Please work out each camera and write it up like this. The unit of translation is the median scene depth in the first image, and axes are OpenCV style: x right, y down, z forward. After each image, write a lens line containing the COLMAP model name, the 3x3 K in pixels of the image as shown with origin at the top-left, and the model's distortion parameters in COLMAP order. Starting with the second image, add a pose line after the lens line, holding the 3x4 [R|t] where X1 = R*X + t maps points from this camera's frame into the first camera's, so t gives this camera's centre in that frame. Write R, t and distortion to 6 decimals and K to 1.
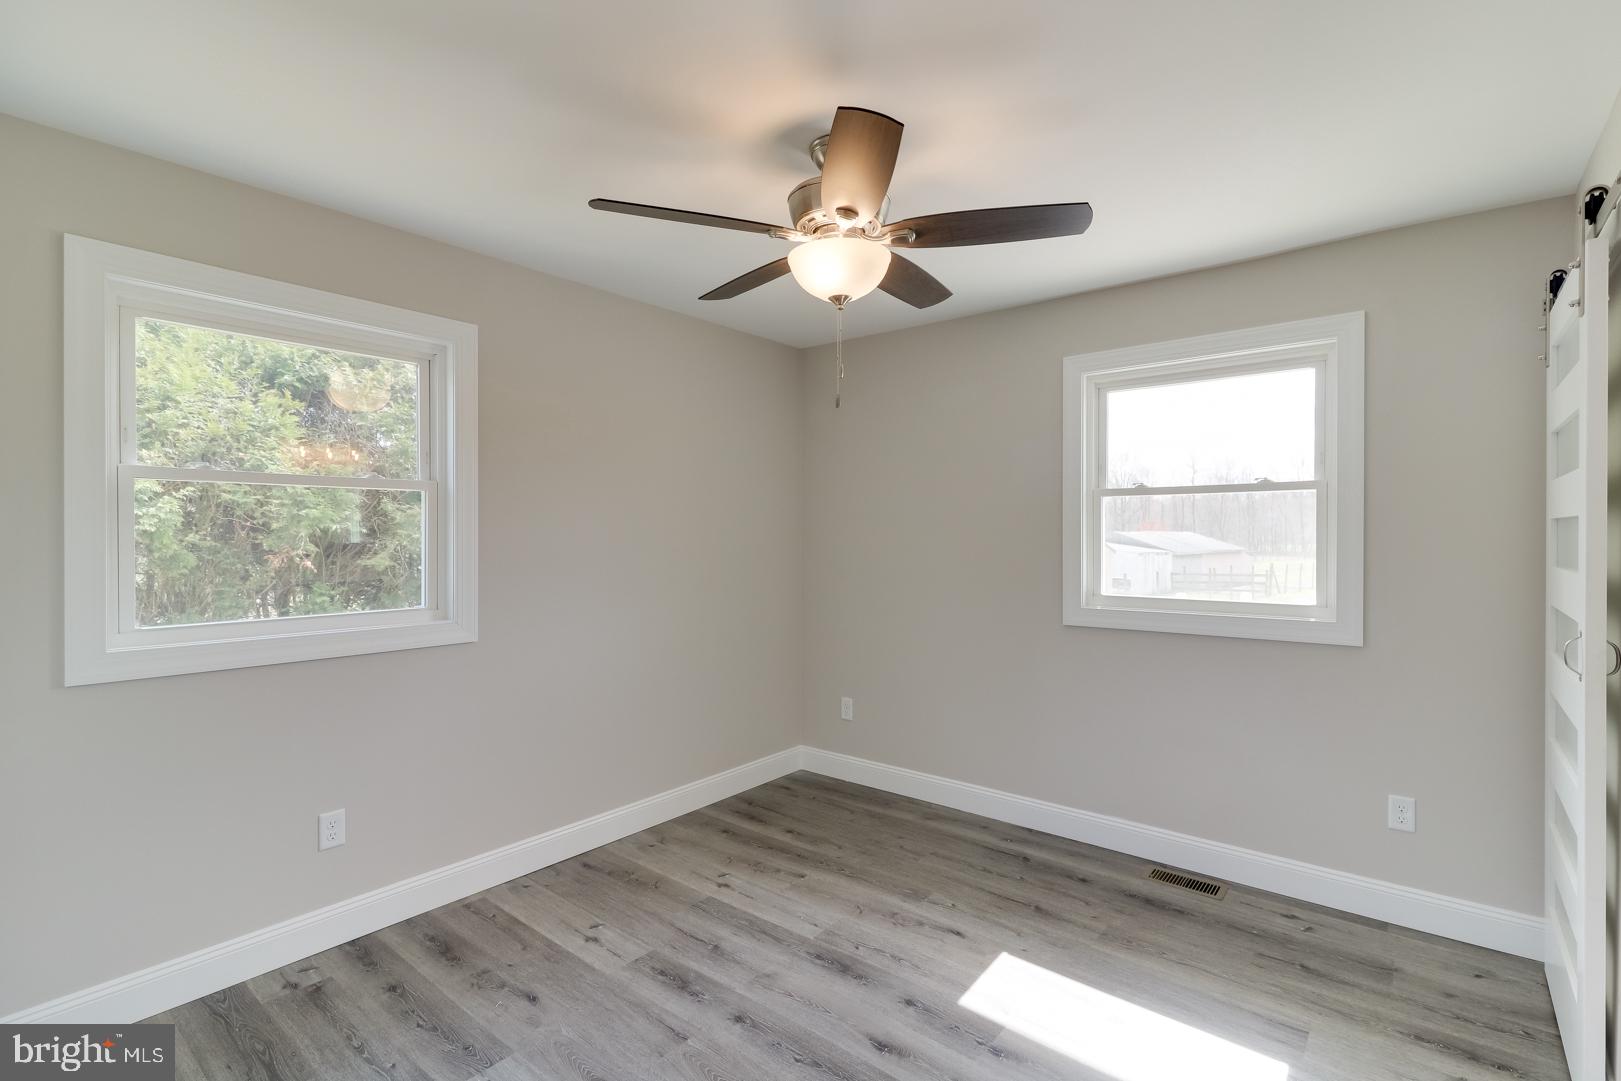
lens RADIAL K [[731.5, 0, 815.7], [0, 731.5, 535.3], [0, 0, 1]] dist [-0.000238, -0.004471]
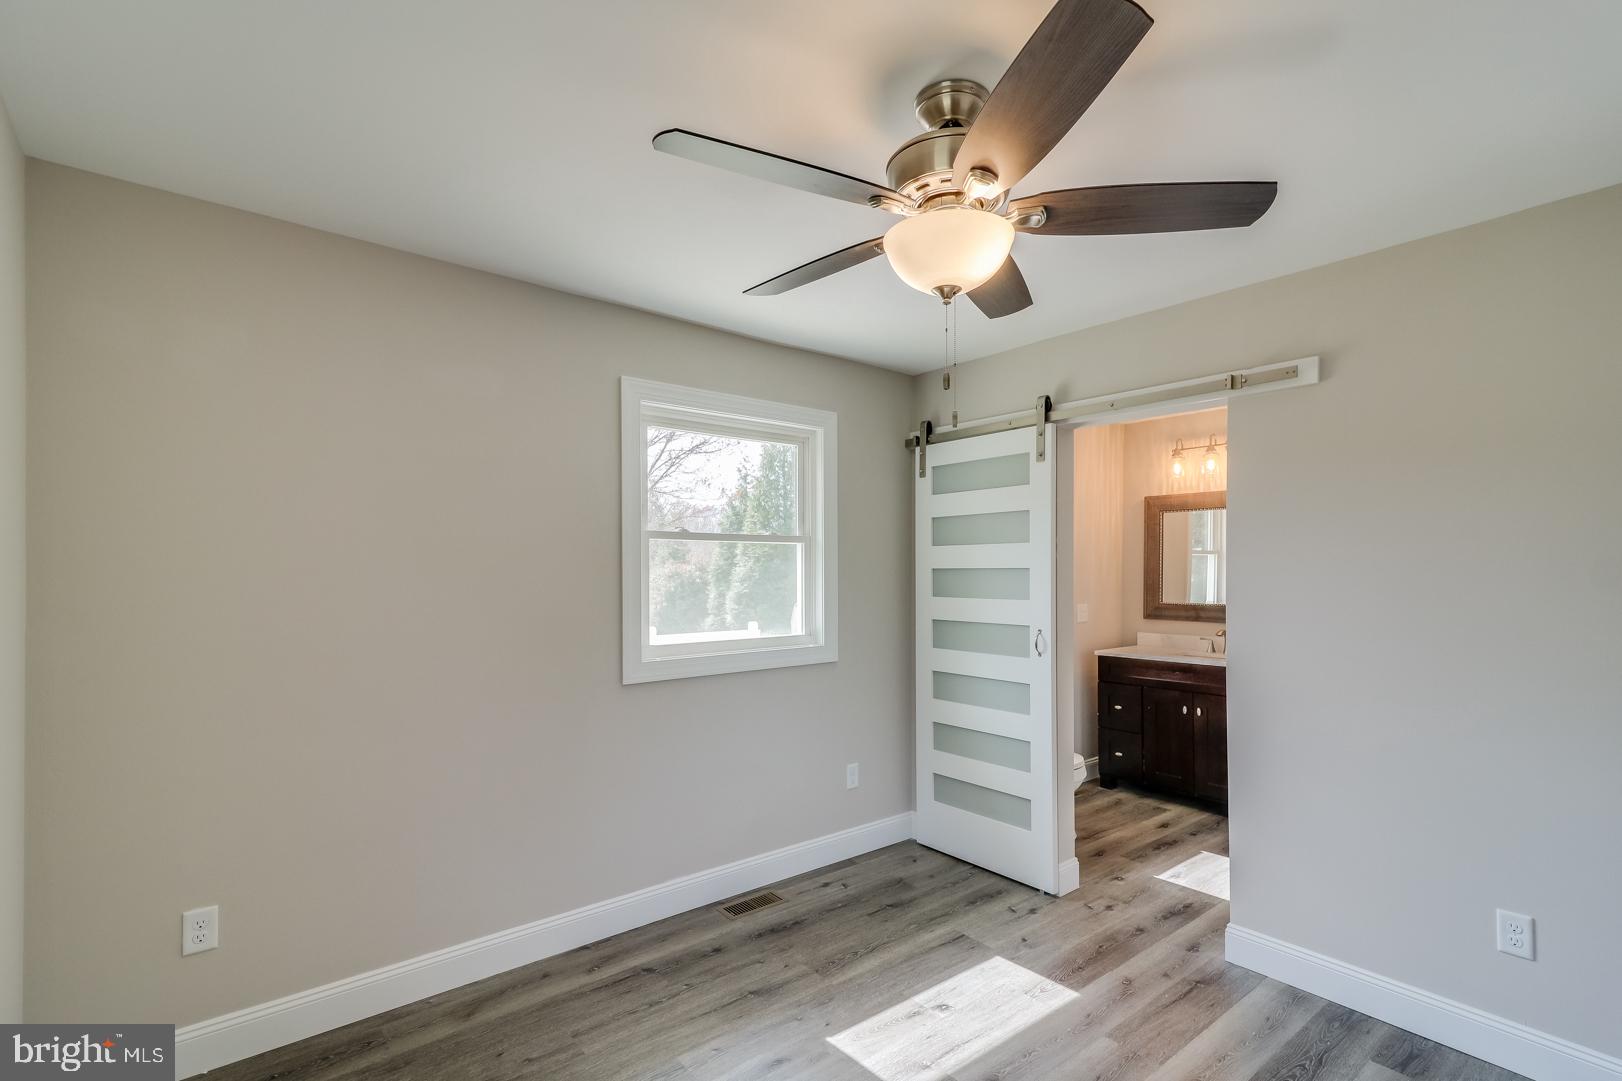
lens RADIAL K [[778.1, 0, 813.8], [0, 778.1, 564.1], [0, 0, 1]] dist [0.028556, -0.000233]
pose [[0.178887, 0.004266, 0.983860, -0.658032], [-0.003178, 0.999988, -0.003758, -0.021944], [-0.983865, -0.002454, 0.178898, 0.762572]]
